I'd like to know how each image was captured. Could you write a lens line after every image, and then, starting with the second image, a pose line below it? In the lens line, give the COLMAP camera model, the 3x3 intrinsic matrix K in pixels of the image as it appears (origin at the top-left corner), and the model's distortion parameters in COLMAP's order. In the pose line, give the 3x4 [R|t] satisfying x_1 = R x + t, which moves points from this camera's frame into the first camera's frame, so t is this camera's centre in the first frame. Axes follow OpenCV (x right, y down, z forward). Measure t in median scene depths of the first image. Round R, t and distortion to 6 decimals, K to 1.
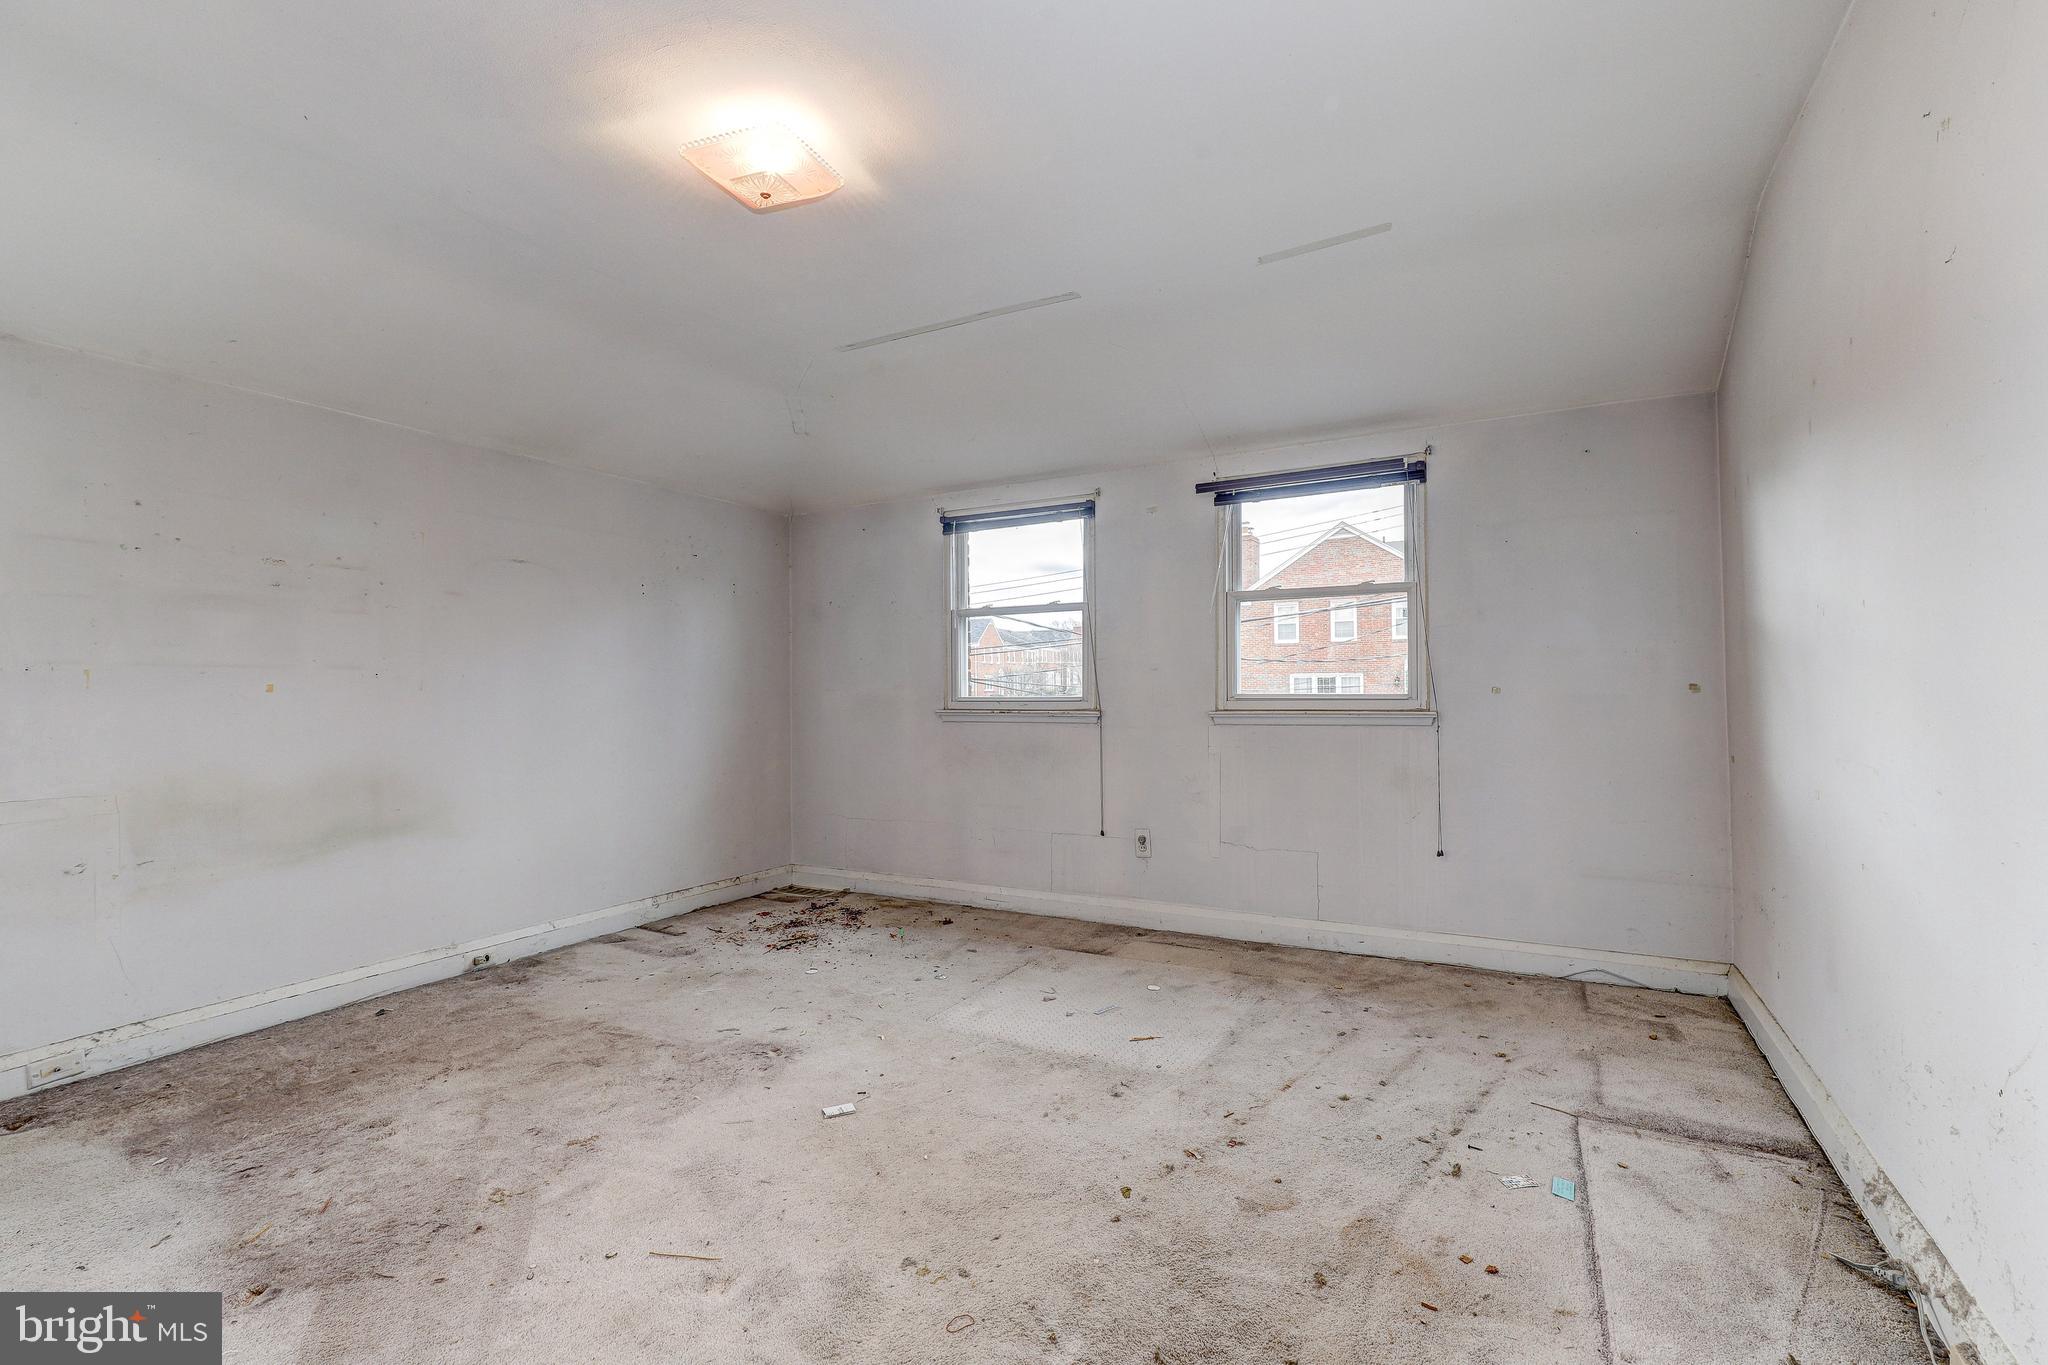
lens RADIAL K [[916.9, 0, 1032.1], [0, 916.9, 685.5], [0, 0, 1]] dist [0.003140, 0.001032]
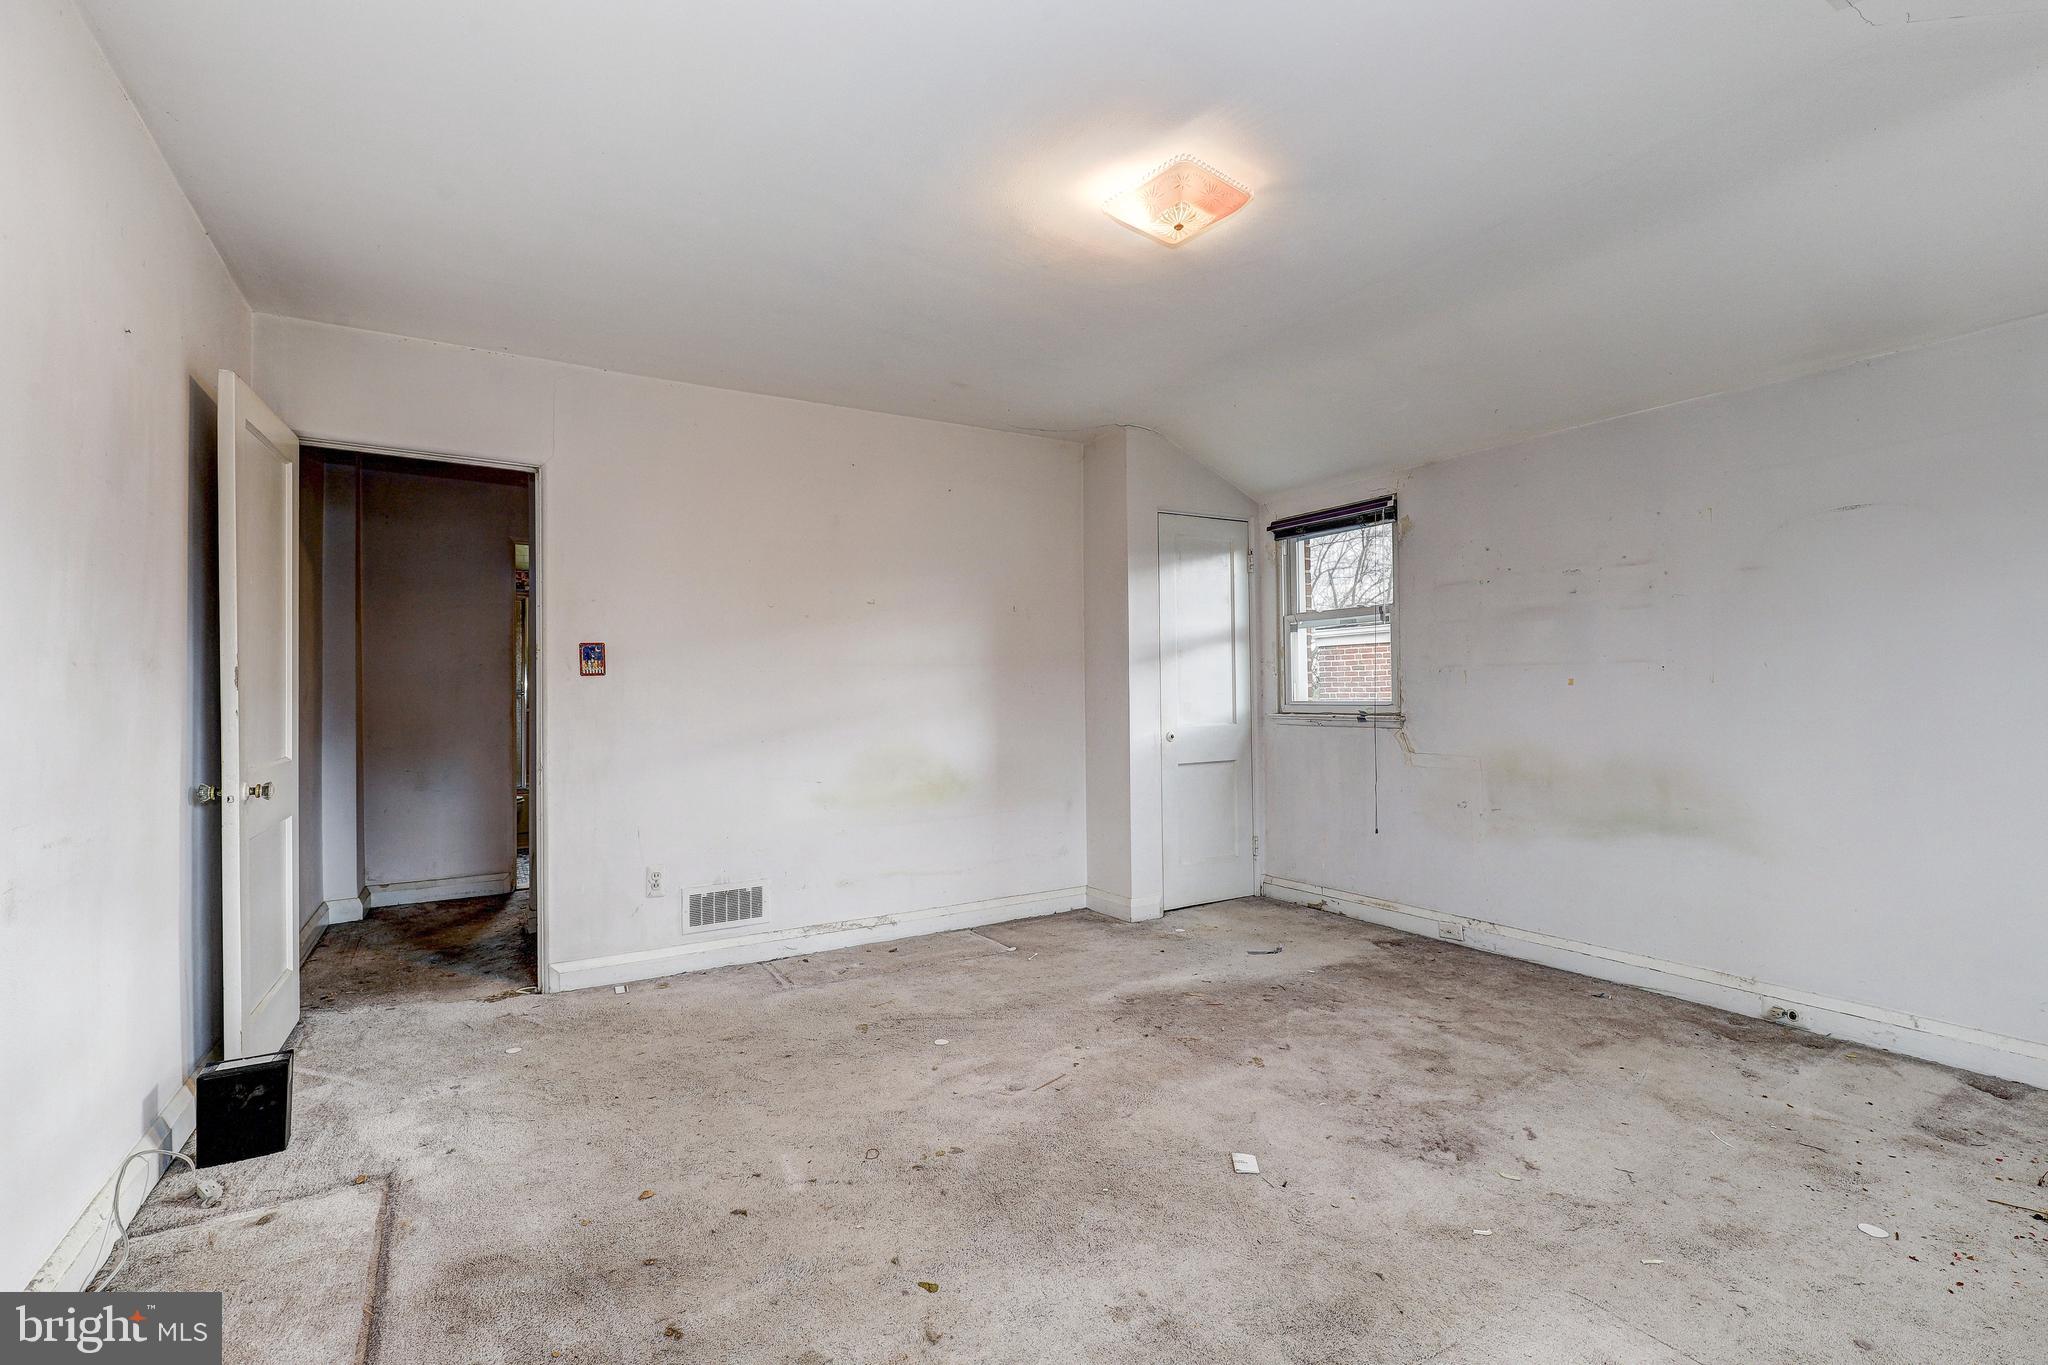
lens RADIAL K [[916.9, 0, 1033.0], [0, 916.9, 681.8], [0, 0, 1]] dist [0.003140, 0.001032]
pose [[-0.491367, 0.008365, -0.870912, 0.563835], [0.018381, 0.999831, -0.000768, -0.009520], [0.870759, -0.016385, -0.491438, 1.068112]]
